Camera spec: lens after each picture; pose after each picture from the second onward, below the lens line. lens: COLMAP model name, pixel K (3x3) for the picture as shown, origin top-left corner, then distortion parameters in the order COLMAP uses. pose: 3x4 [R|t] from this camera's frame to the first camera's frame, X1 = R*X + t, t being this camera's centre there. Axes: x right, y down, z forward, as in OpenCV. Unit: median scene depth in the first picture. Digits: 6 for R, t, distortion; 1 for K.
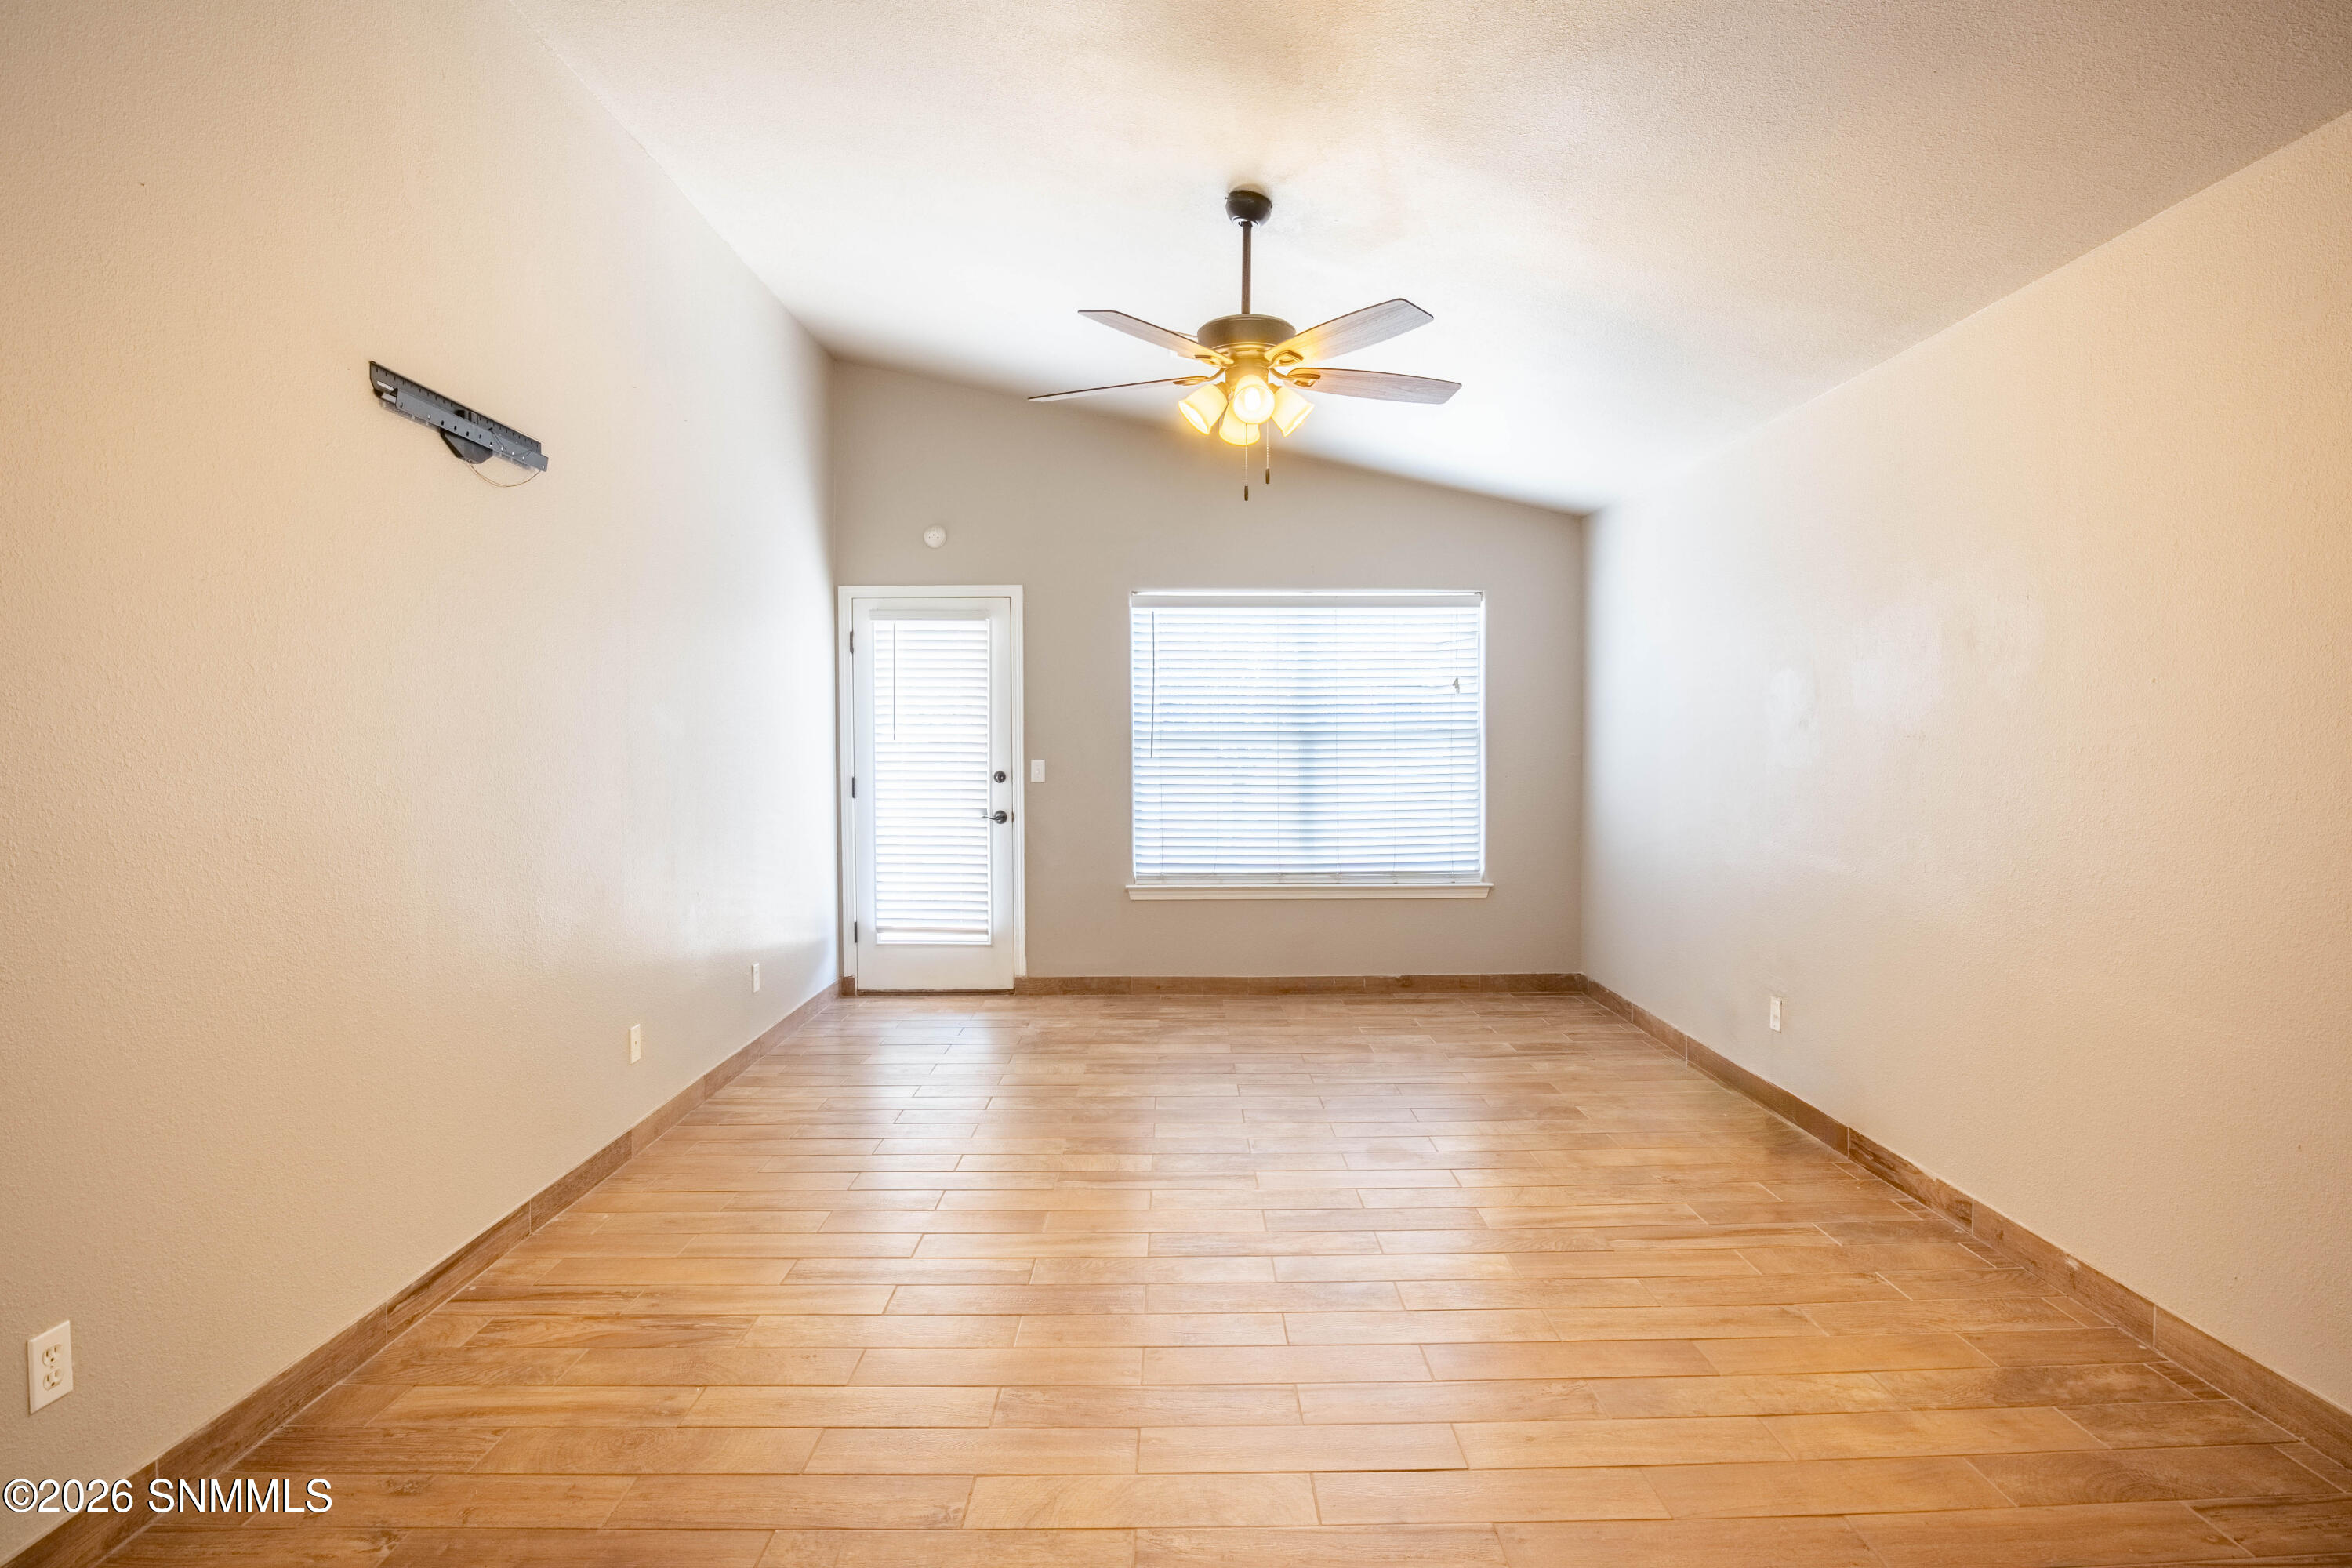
lens RADIAL K [[1202.8, 0, 1186.9], [0, 1202.8, 770.2], [0, 0, 1]] dist [-0.035507, 0.003572]
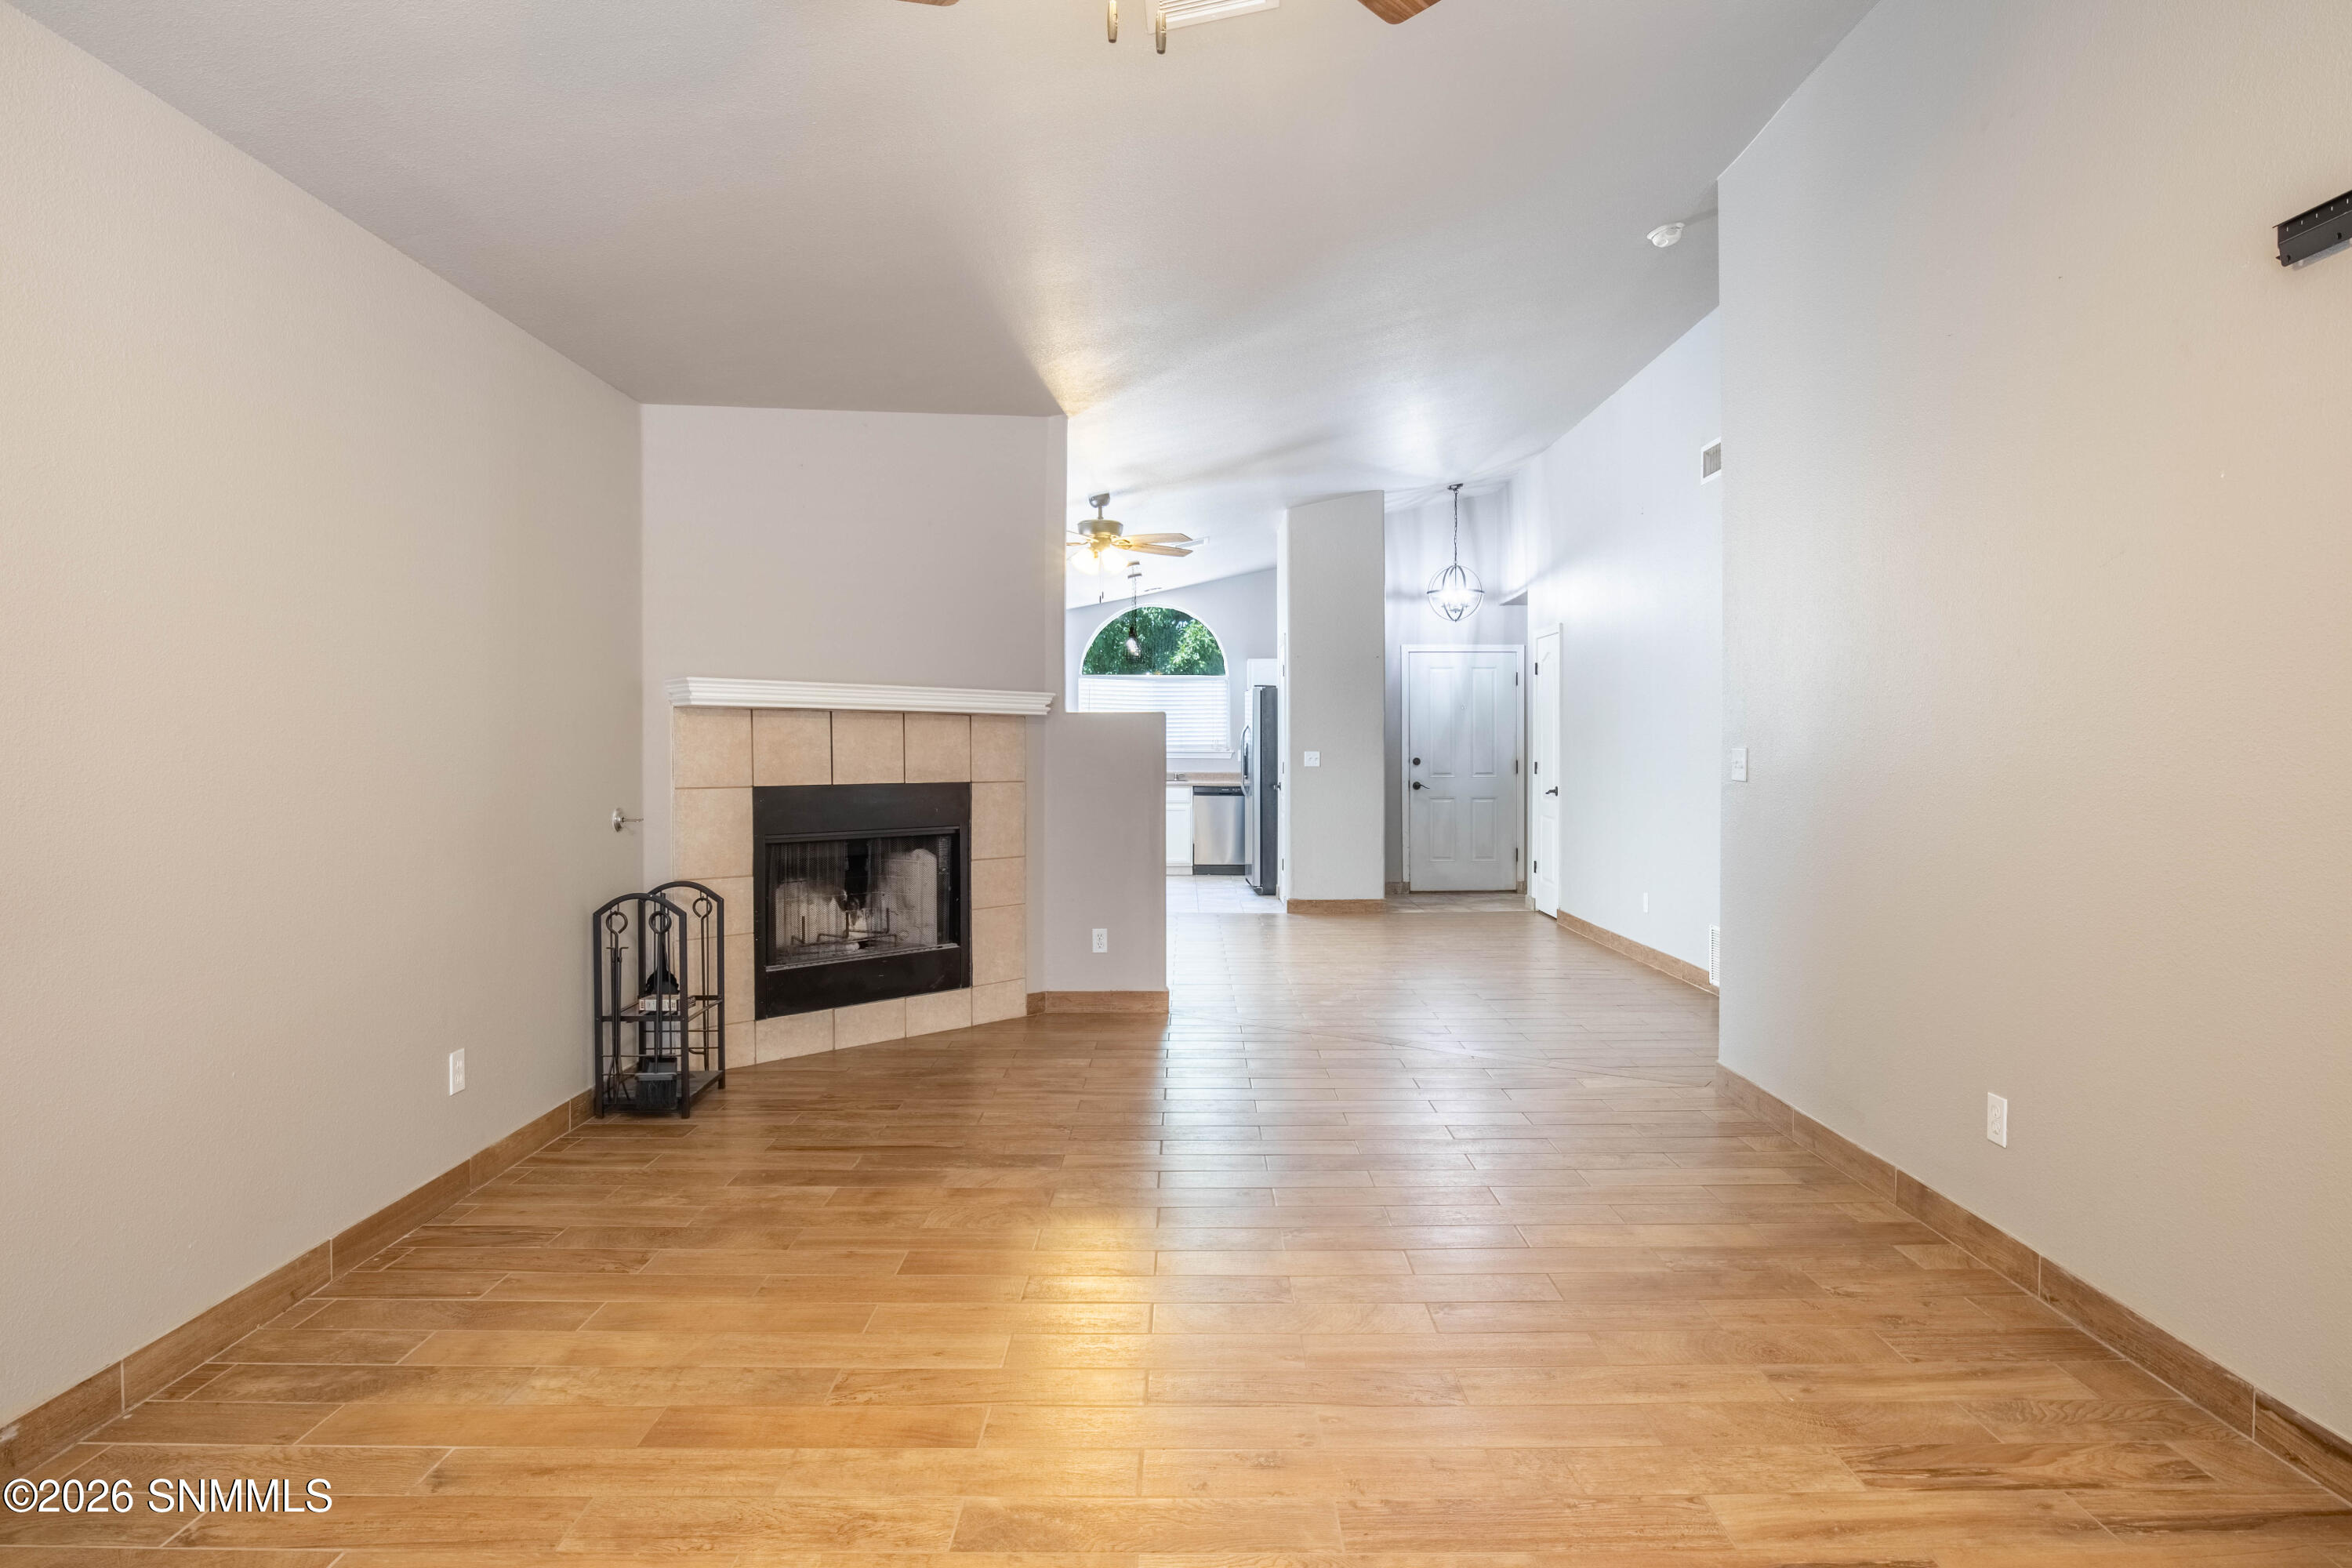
lens RADIAL K [[1335.5, 0, 1200.5], [0, 1335.5, 774.0], [0, 0, 1]] dist [-0.038512, 0.012466]
pose [[-1.000000, -0.000884, -0.000291, 0.035927], [-0.000895, 0.999165, 0.040837, -0.004921], [0.000254, 0.040837, -0.999166, 1.454756]]
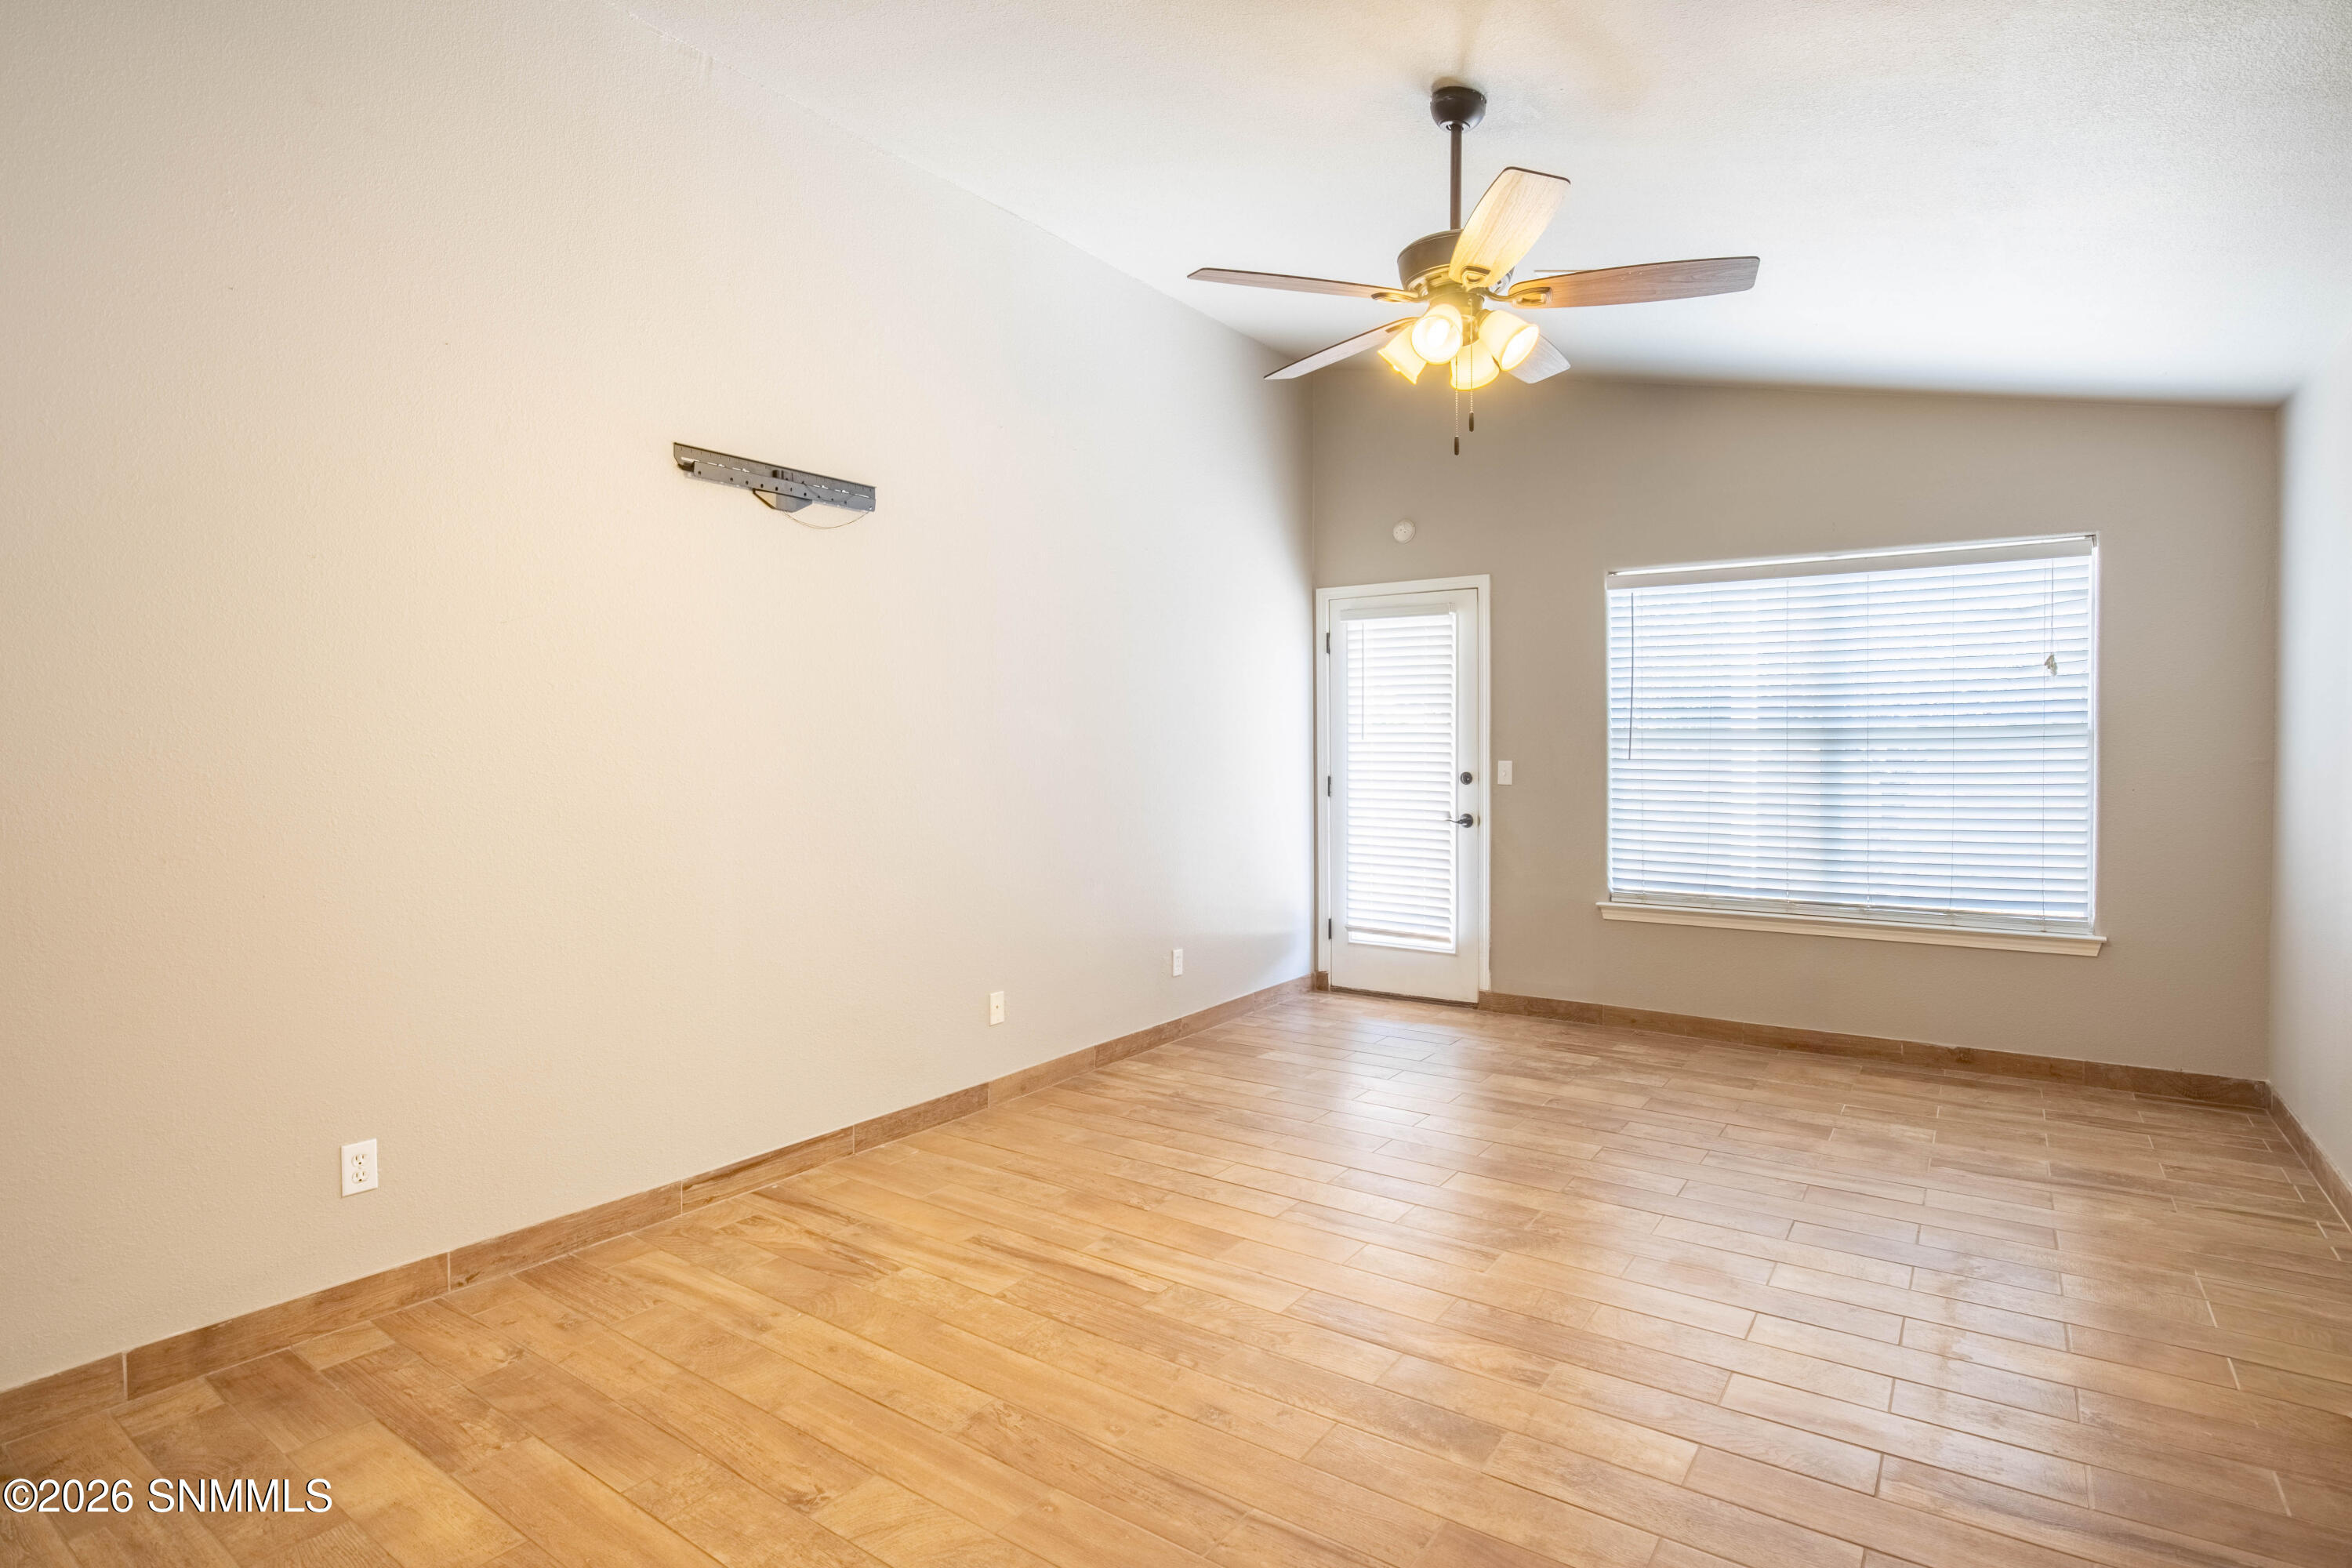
lens RADIAL K [[1171.1, 0, 1194.7], [0, 1171.1, 768.3], [0, 0, 1]] dist [-0.045140, 0.009252]
pose [[0.816228, 0.012305, -0.577599, 0.378420], [-0.013223, 0.999909, 0.002616, -0.003644], [0.577579, 0.005503, 0.816316, 0.230490]]
